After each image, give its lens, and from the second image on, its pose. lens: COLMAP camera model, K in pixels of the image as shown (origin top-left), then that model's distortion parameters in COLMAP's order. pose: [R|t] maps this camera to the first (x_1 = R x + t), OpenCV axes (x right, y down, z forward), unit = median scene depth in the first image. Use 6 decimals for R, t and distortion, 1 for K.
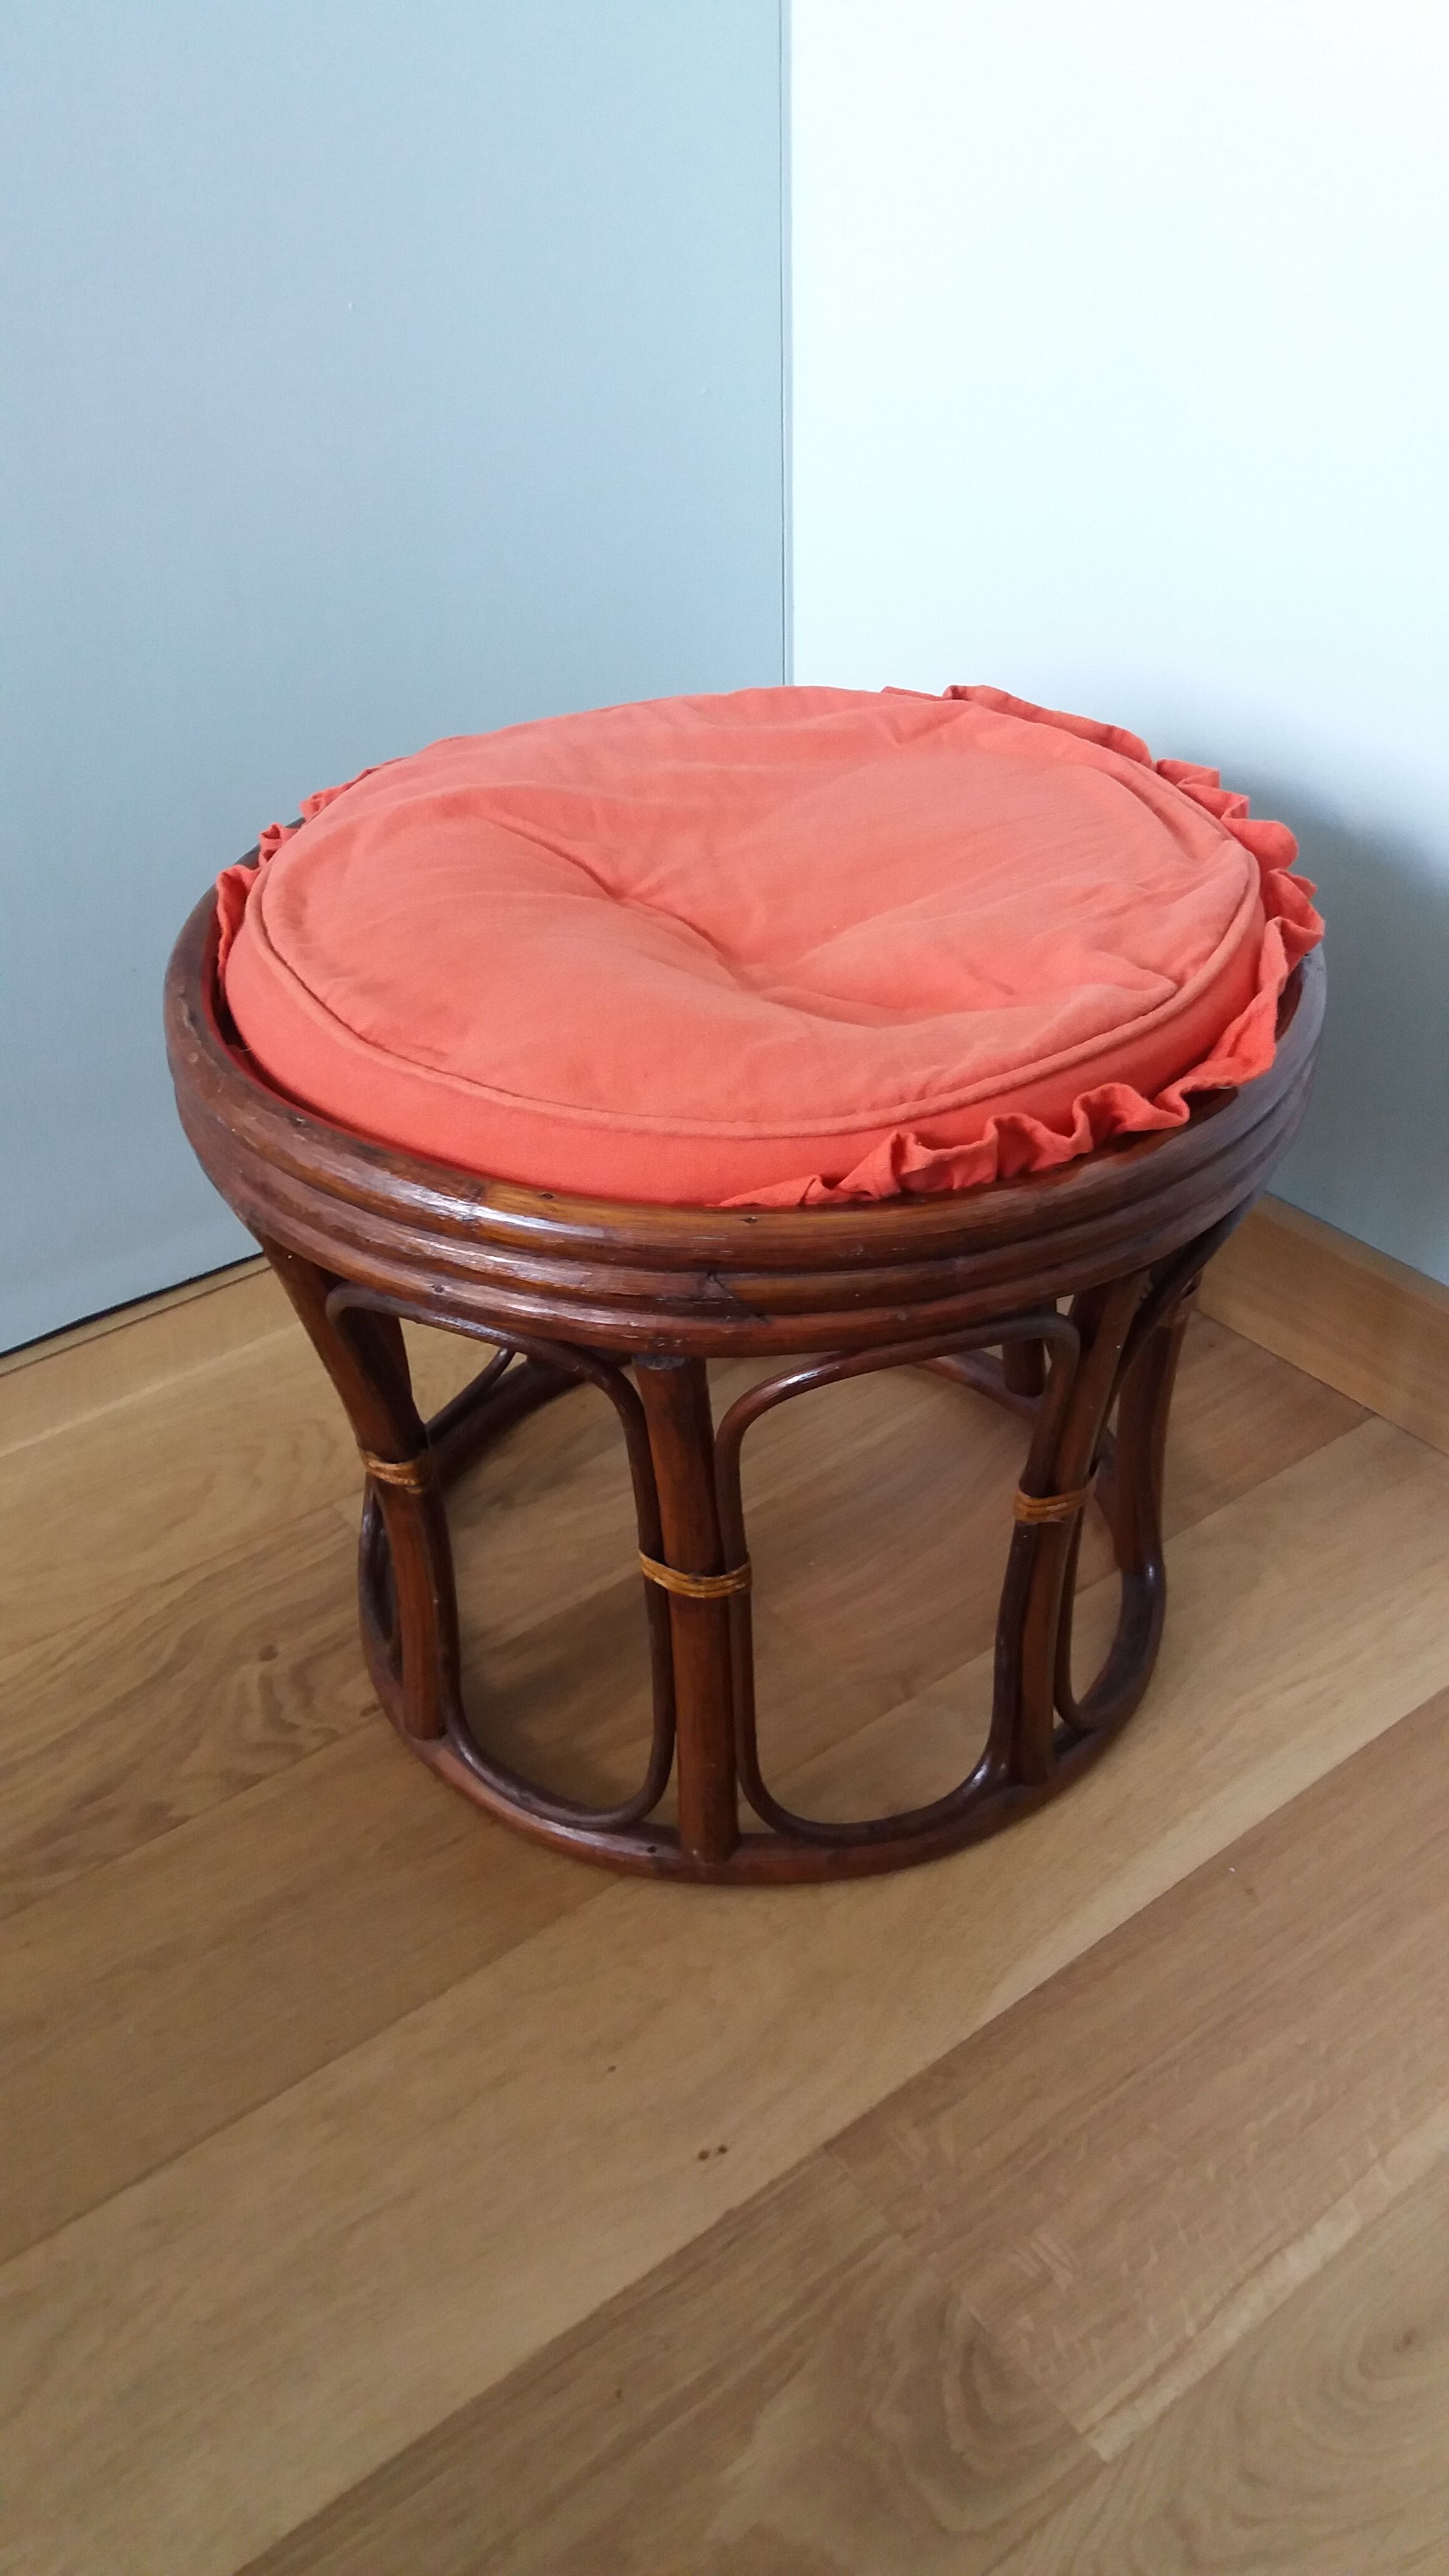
lens RADIAL K [[2054.3, 0, 737.0], [0, 2054.3, 1300.7], [0, 0, 1]] dist [0.101030, -0.242065]
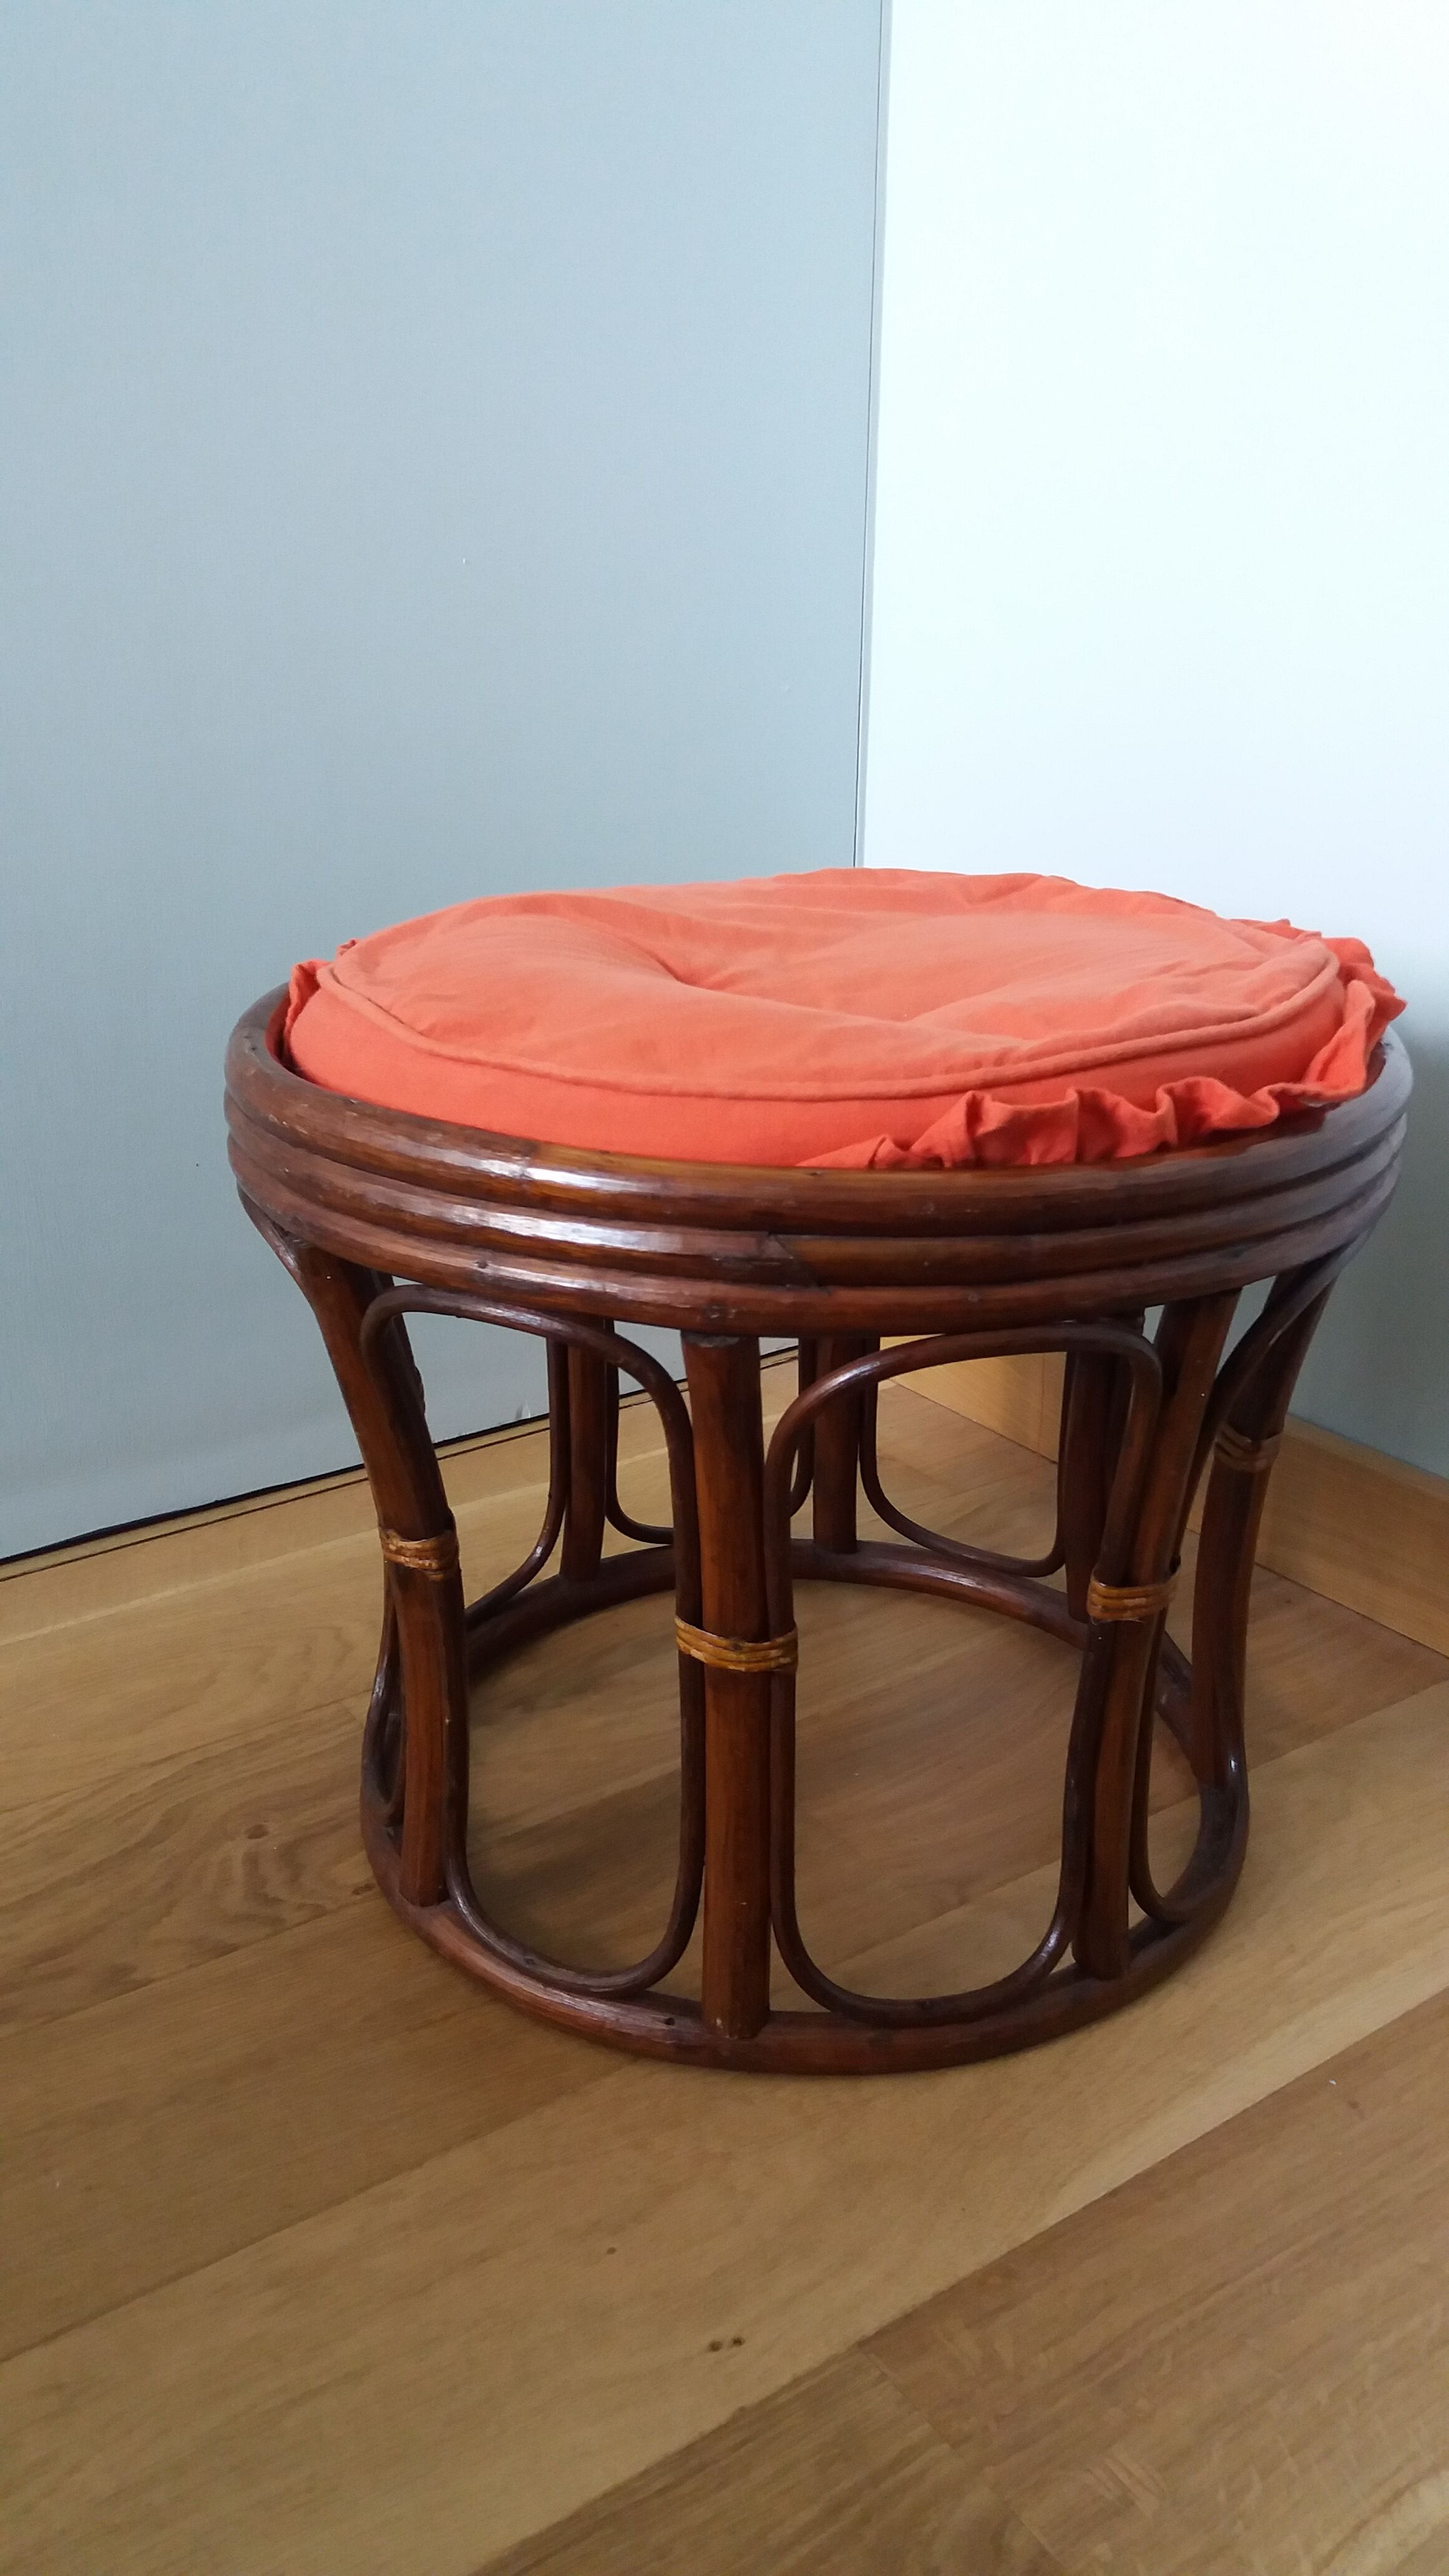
lens RADIAL K [[2075.2, 0, 738.4], [0, 2075.2, 1297.4], [0, 0, 1]] dist [0.002618, -0.009831]
pose [[0.998893, 0.039810, -0.025072, -0.002277], [-0.044946, 0.964974, -0.258467, 0.207440], [0.013904, 0.259307, 0.965695, 0.073955]]
